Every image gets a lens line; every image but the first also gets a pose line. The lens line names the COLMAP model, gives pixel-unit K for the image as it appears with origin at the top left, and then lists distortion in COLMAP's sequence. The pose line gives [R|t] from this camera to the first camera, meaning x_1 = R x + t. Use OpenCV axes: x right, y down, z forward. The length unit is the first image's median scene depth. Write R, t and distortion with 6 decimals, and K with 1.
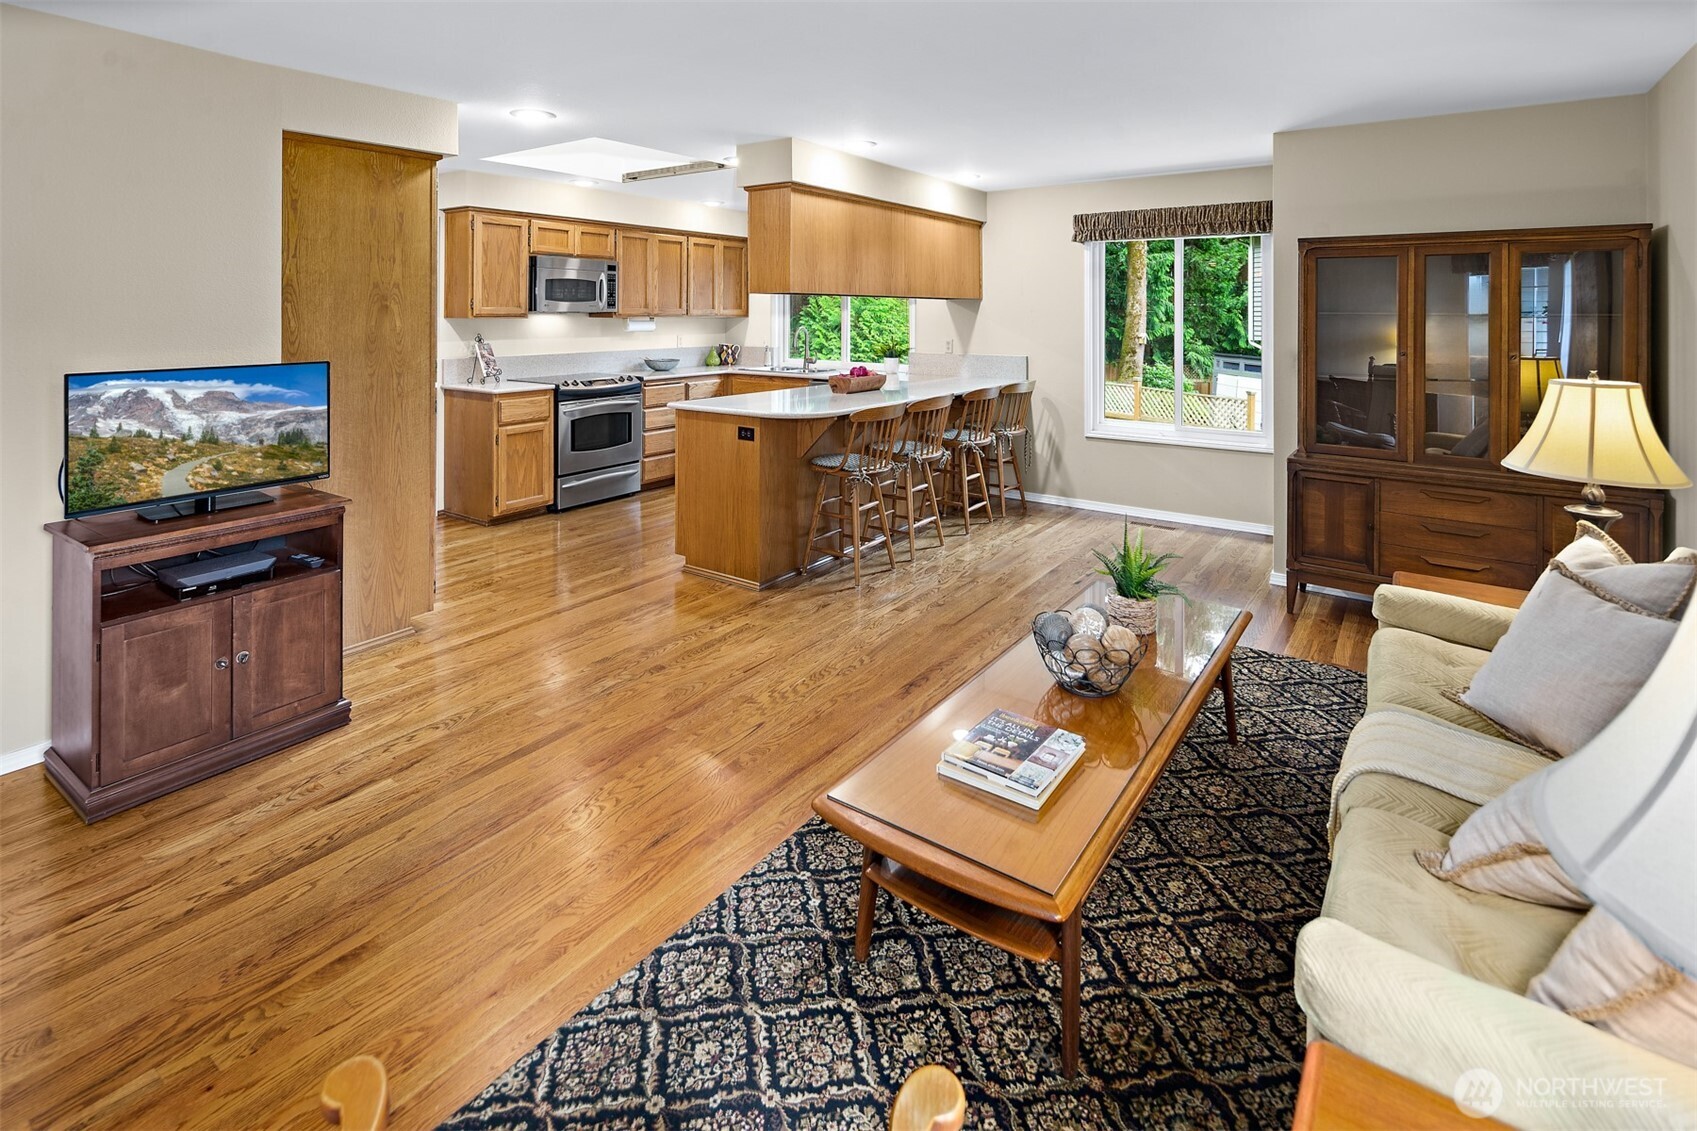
lens RADIAL K [[823.3, 0, 842.8], [0, 823.3, 302.2], [0, 0, 1]] dist [0.003139, 0.000462]
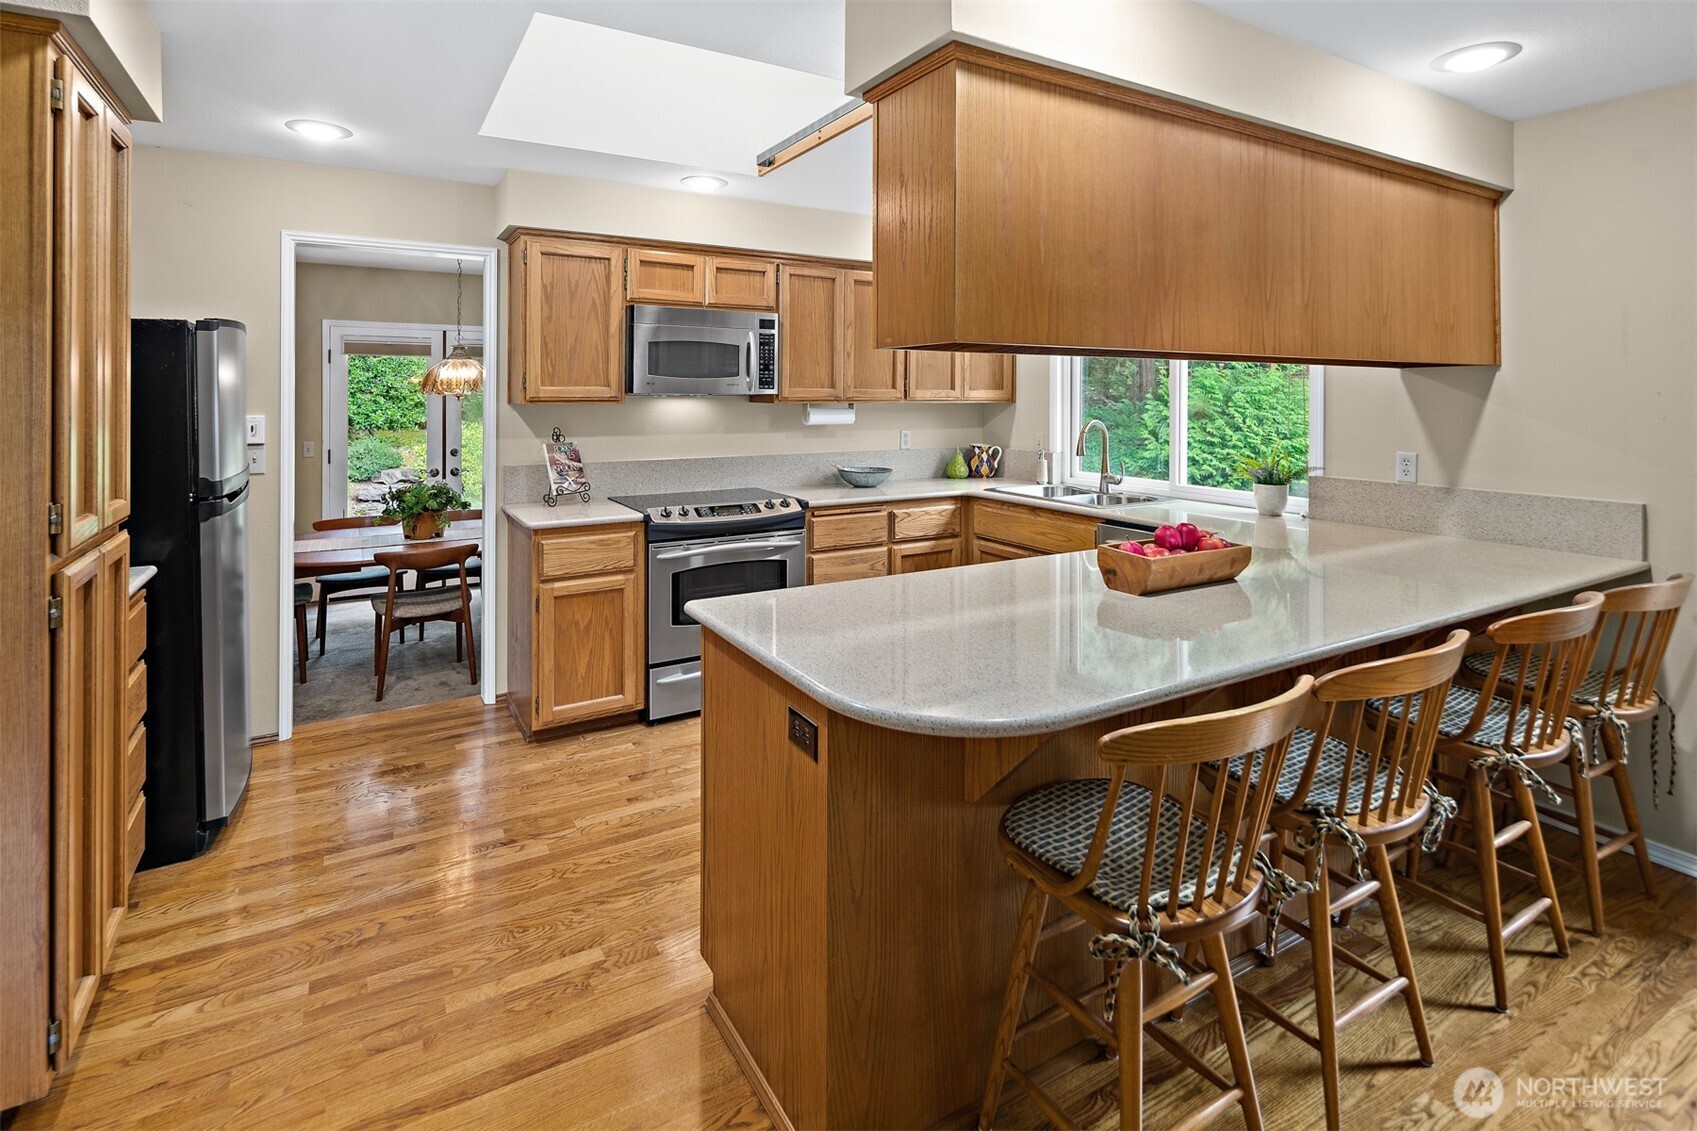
lens RADIAL K [[830.7, 0, 842.1], [0, 830.7, 393.5], [0, 0, 1]] dist [0.005889, 0.000446]
pose [[0.911396, 0.000194, -0.411532, 0.034644], [0.004308, 0.999941, 0.010012, 0.005768], [0.411509, -0.010898, 0.911341, 0.488257]]
